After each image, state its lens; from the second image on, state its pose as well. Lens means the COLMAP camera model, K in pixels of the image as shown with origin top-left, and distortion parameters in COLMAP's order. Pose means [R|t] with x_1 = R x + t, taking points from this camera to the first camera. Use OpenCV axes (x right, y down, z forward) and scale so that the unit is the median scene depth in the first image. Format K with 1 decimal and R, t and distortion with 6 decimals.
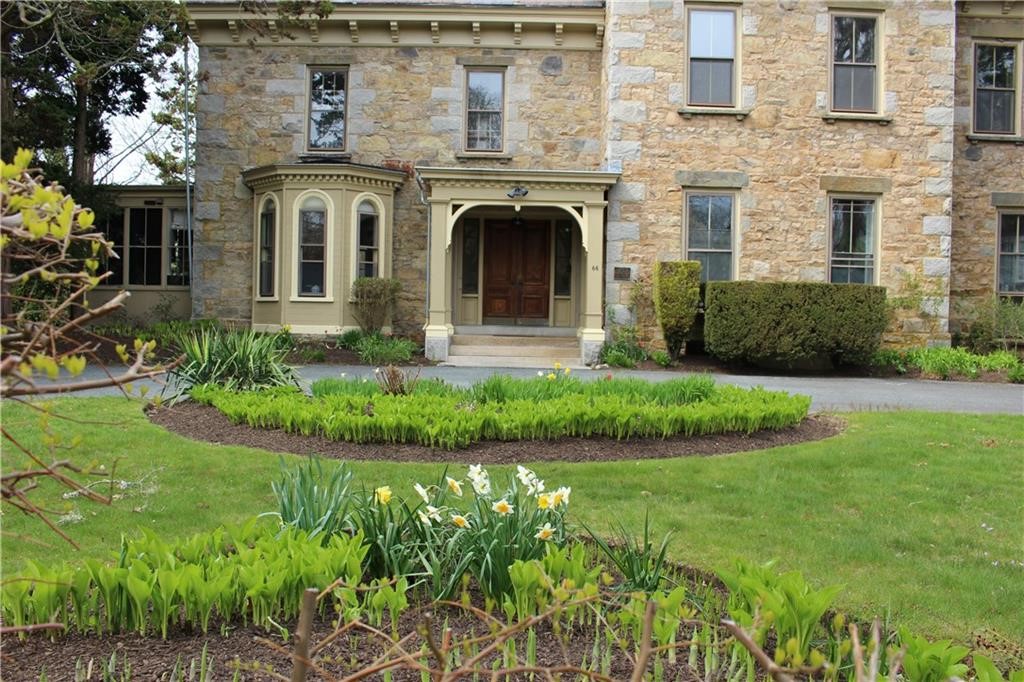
lens RADIAL K [[857.6, 0, 512.0], [0, 857.6, 341.0], [0, 0, 1]] dist [-0.152206, 0.128079]
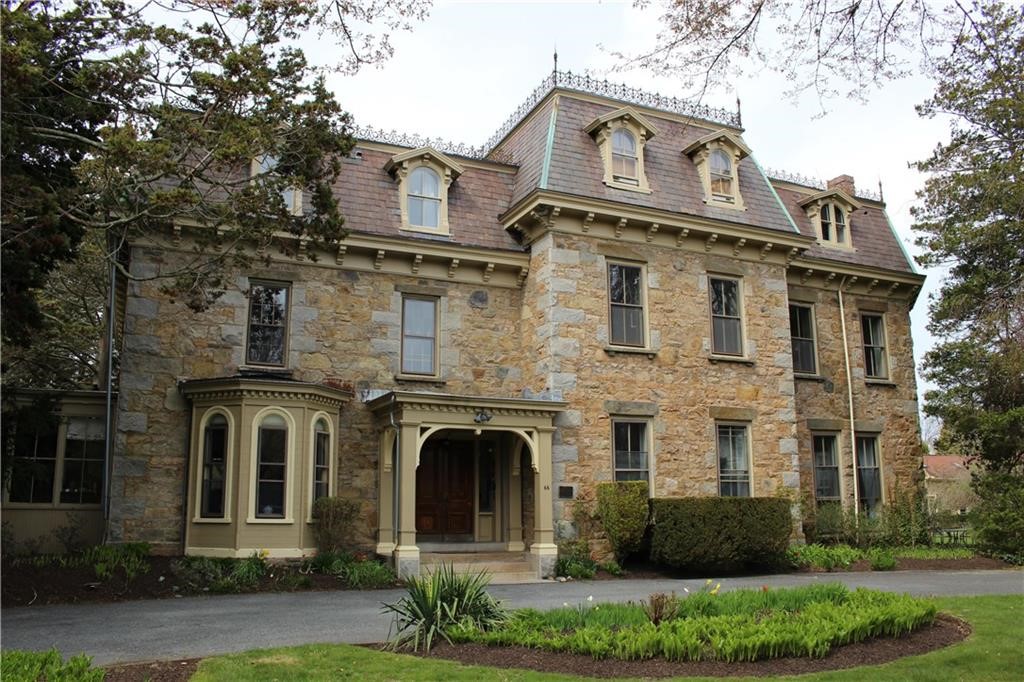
lens RADIAL K [[857.6, 0, 512.0], [0, 857.6, 341.0], [0, 0, 1]] dist [-0.152206, 0.128079]
pose [[0.912663, 0.058438, 0.404514, -0.391674], [0.035759, 0.974513, -0.221462, -0.027333], [-0.407146, 0.216585, 0.887312, 0.007785]]
